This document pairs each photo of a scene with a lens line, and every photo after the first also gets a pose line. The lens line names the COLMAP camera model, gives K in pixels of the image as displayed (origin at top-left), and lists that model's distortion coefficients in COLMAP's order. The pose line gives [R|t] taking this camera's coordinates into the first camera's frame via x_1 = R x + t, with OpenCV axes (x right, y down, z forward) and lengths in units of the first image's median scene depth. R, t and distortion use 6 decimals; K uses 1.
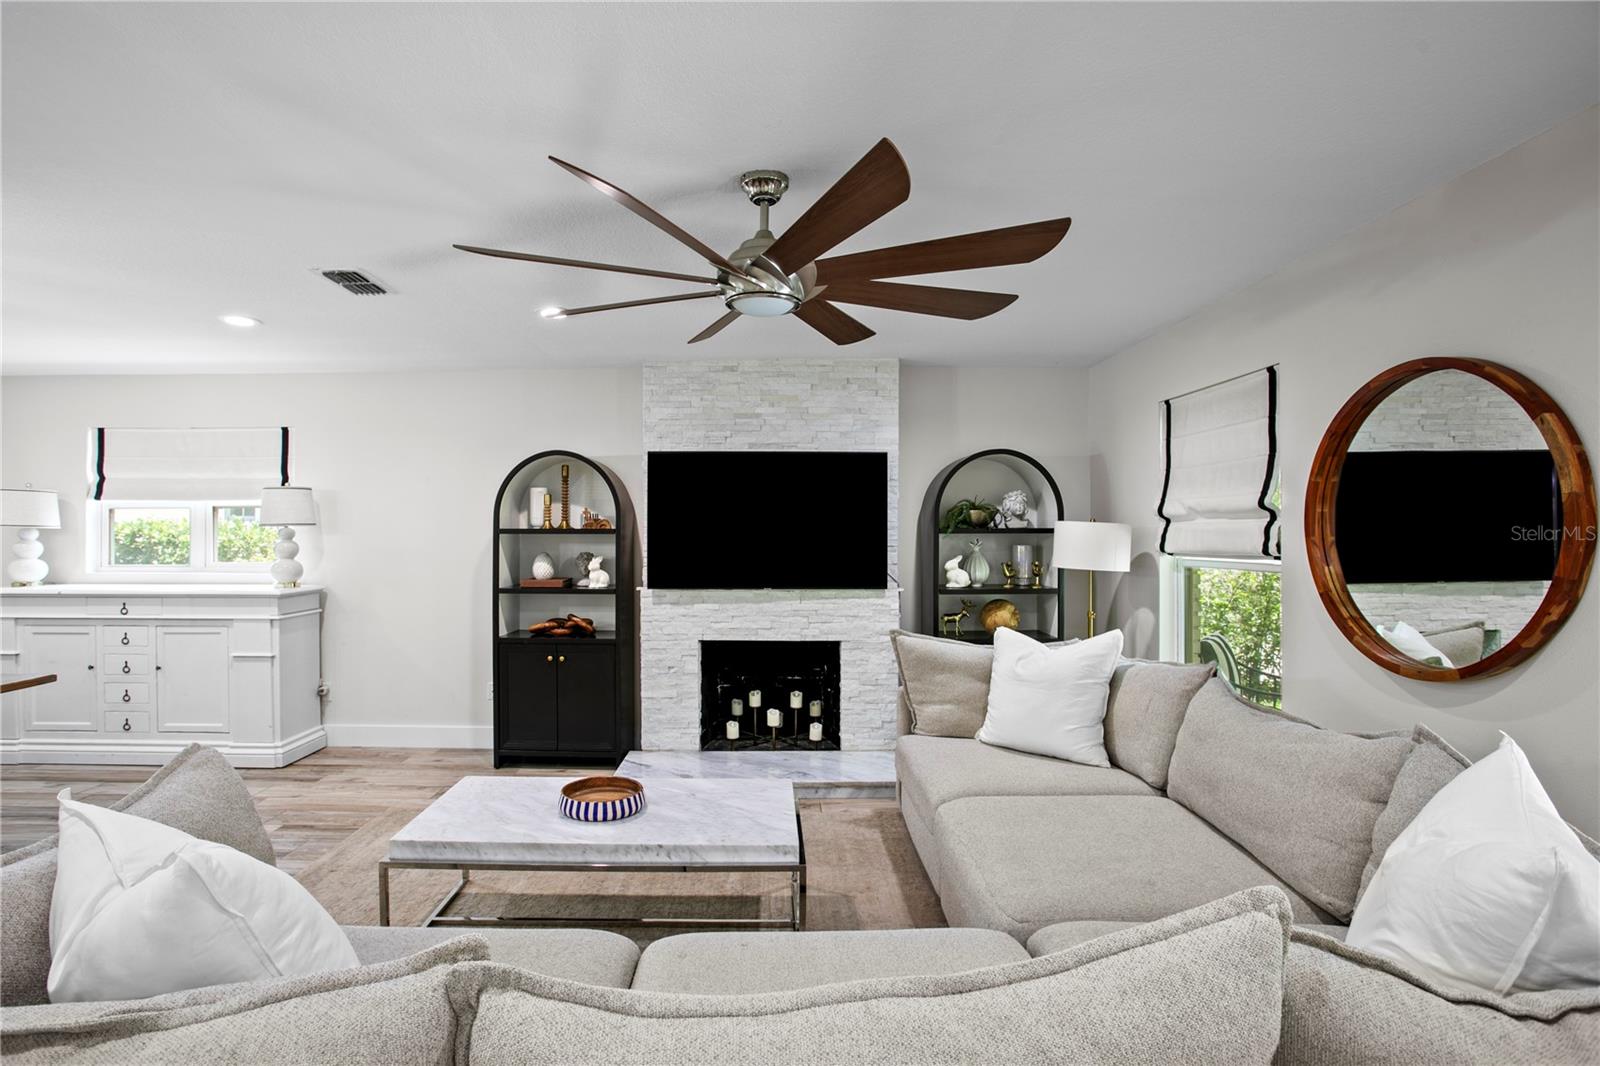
lens RADIAL K [[794.8, 0, 775.0], [0, 794.8, 529.6], [0, 0, 1]] dist [-0.027179, 0.009738]
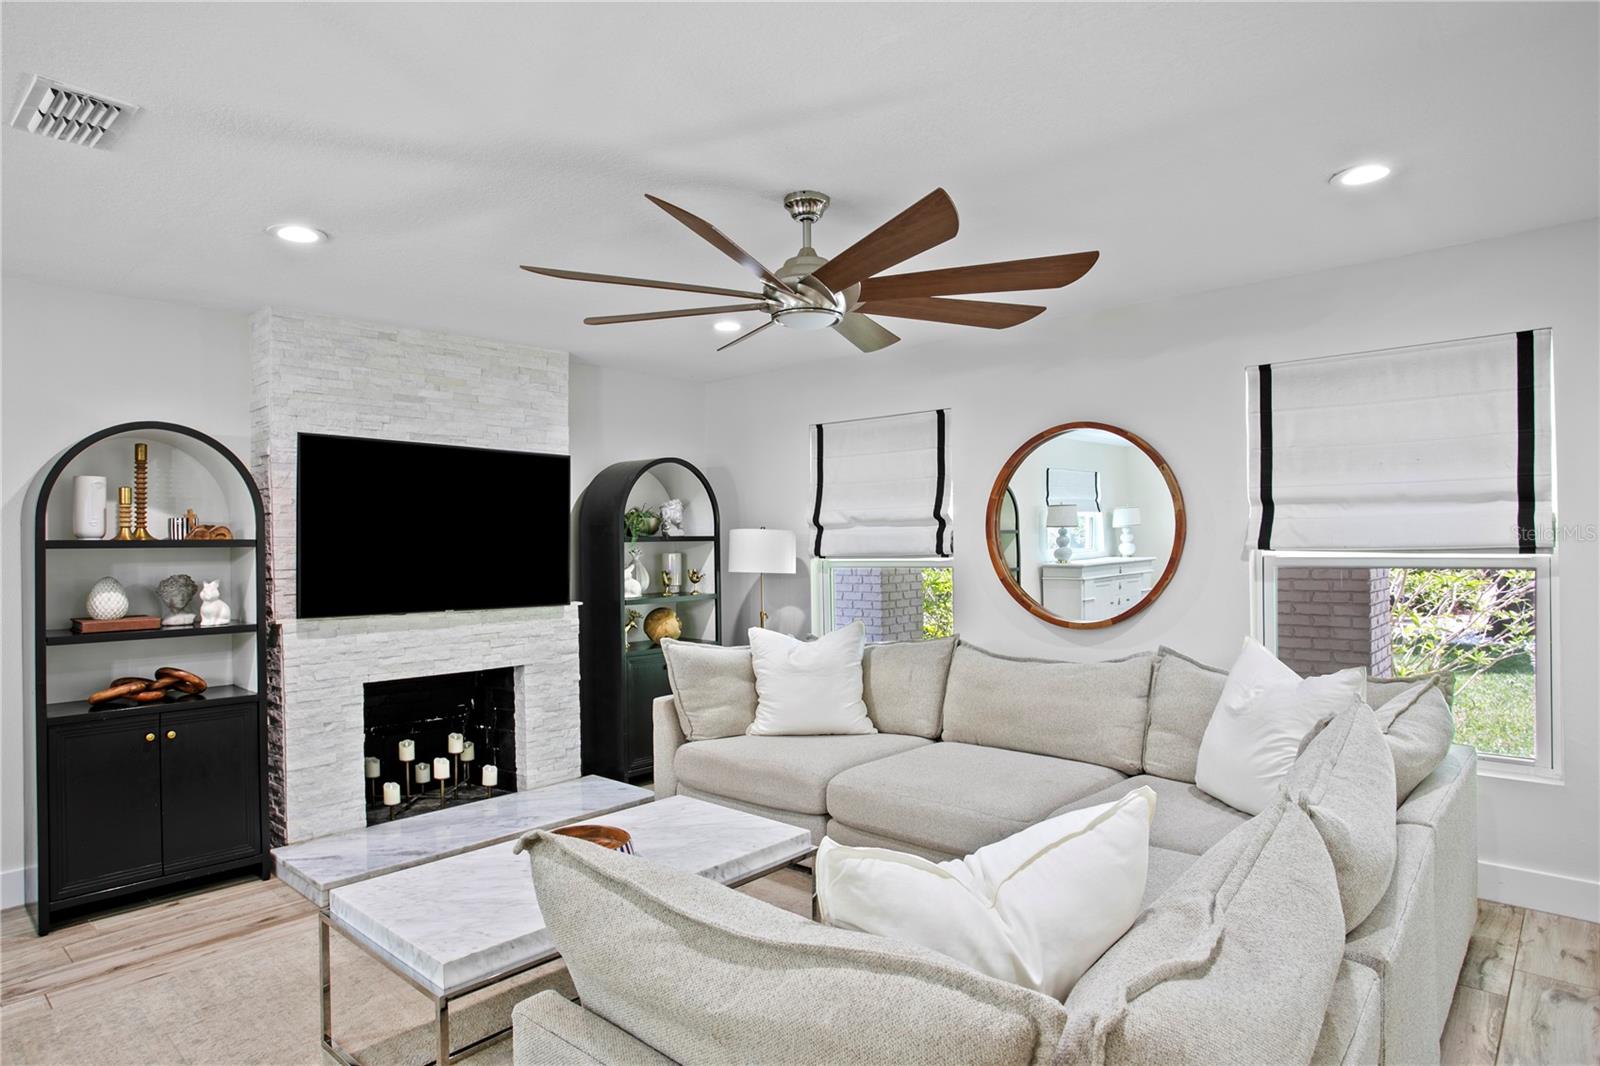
lens RADIAL K [[918.1, 0, 772.2], [0, 918.1, 532.5], [0, 0, 1]] dist [-0.038608, 0.011683]
pose [[0.684759, -0.001837, 0.728767, -0.466924], [0.011935, 0.999891, -0.008694, 0.005263], [-0.728672, 0.014651, 0.684706, 0.104748]]
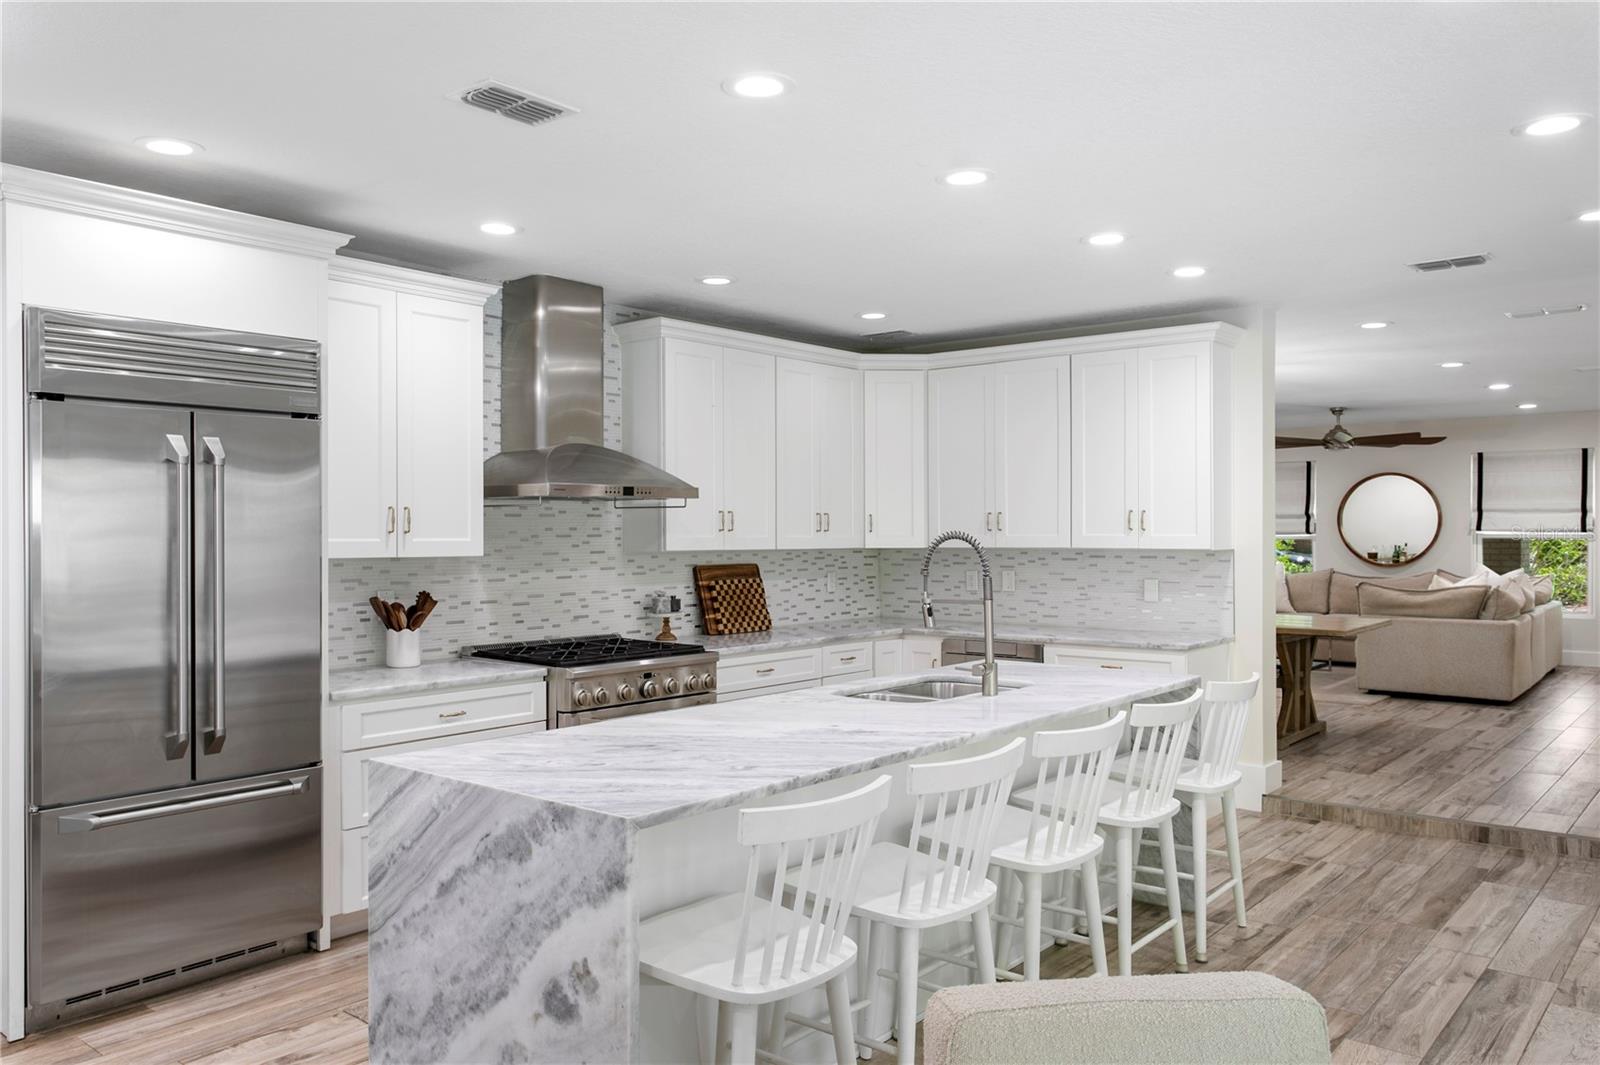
lens RADIAL K [[1204.7, 0, 766.2], [0, 1204.7, 544.1], [0, 0, 1]] dist [0.000515, 0.008410]
pose [[0.644855, -0.009264, 0.764249, -2.503332], [0.000839, 0.999935, 0.011413, 0.016800], [-0.764304, -0.006719, 0.644821, -0.155809]]
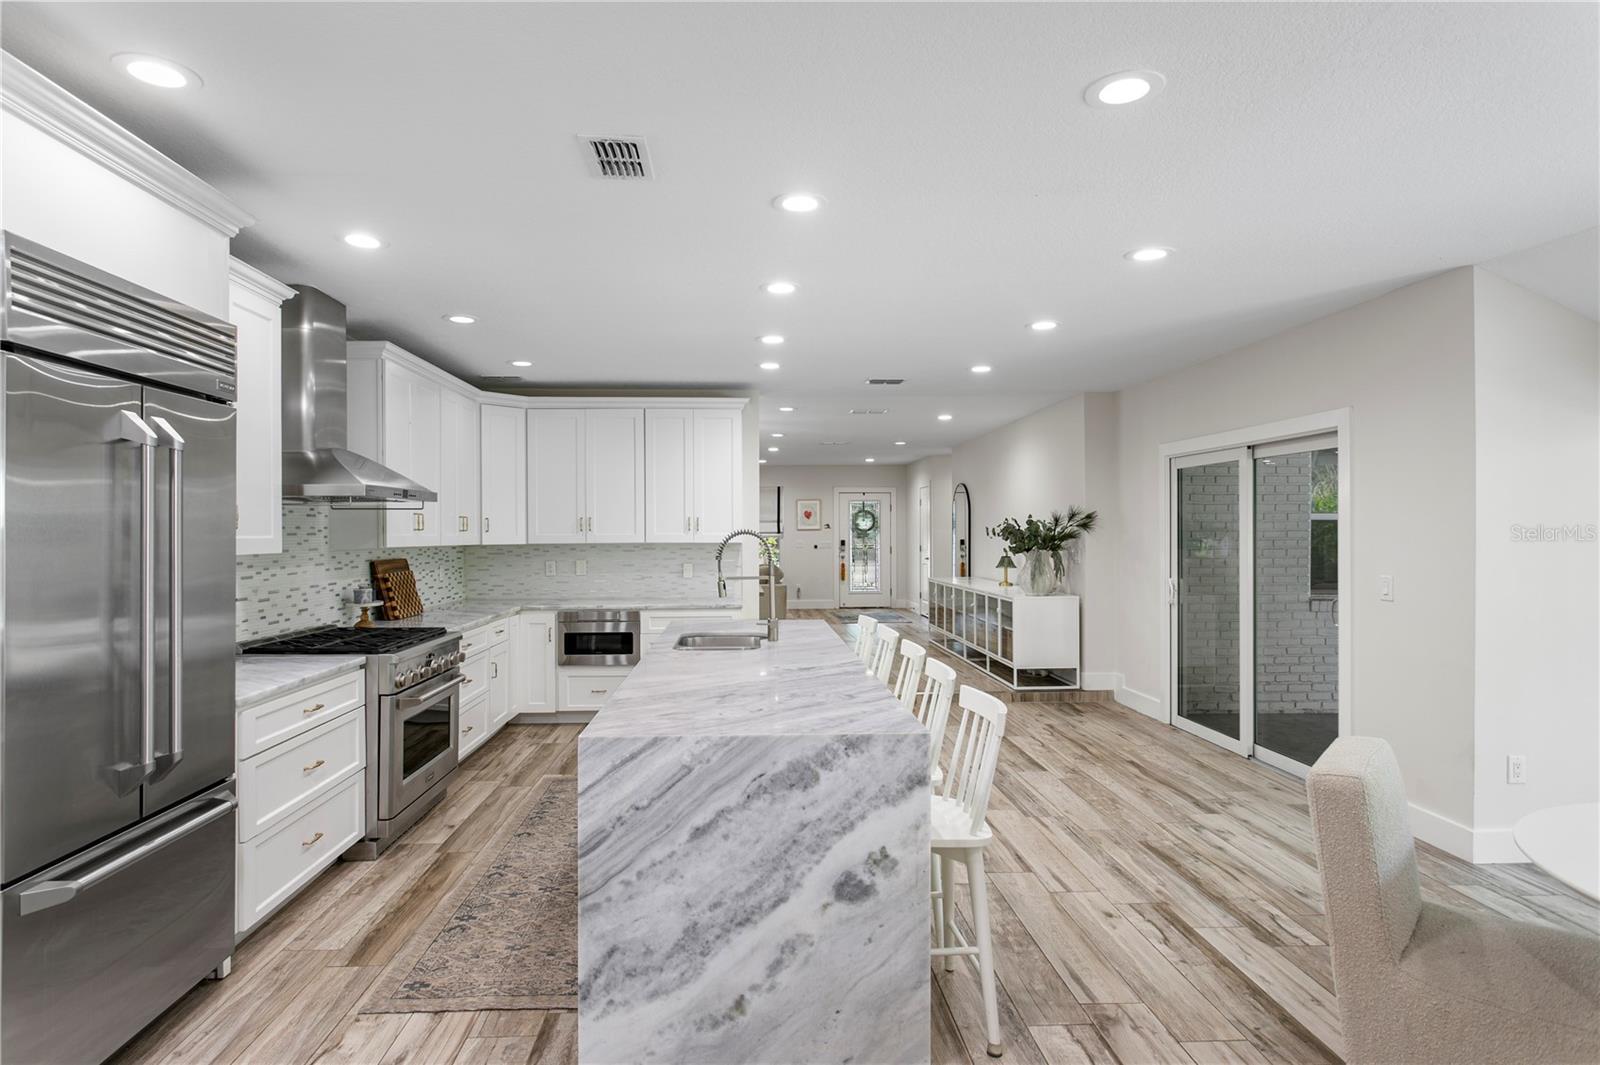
lens RADIAL K [[853.0, 0, 777.6], [0, 853.0, 541.7], [0, 0, 1]] dist [-0.004964, 0.004868]
pose [[-0.050239, -0.009177, 0.998695, -2.638270], [0.000984, 0.999957, 0.009238, 0.022147], [-0.998737, 0.001446, -0.050228, 0.313041]]
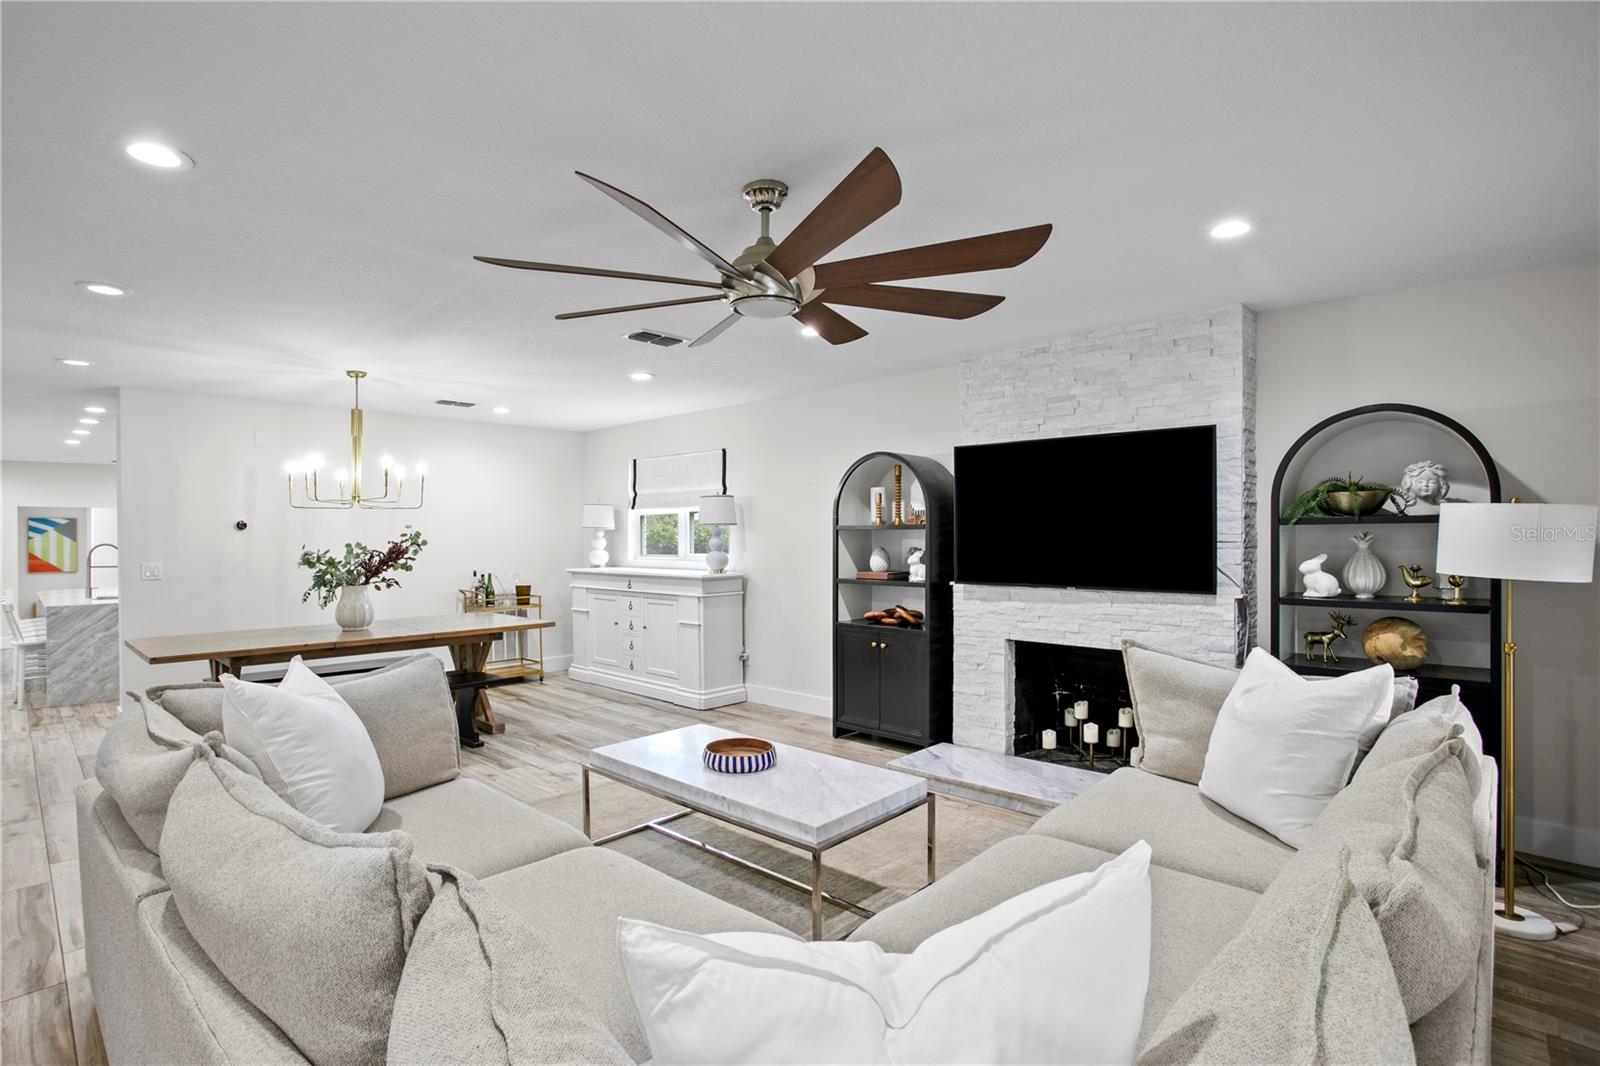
lens RADIAL K [[794.8, 0, 796.2], [0, 794.8, 538.5], [0, 0, 1]] dist [-0.027179, 0.009738]
pose [[0.736422, -0.002089, -0.676519, 0.366321], [0.006713, 0.999969, 0.004221, 0.011676], [0.676489, -0.007650, 0.736413, 0.124049]]
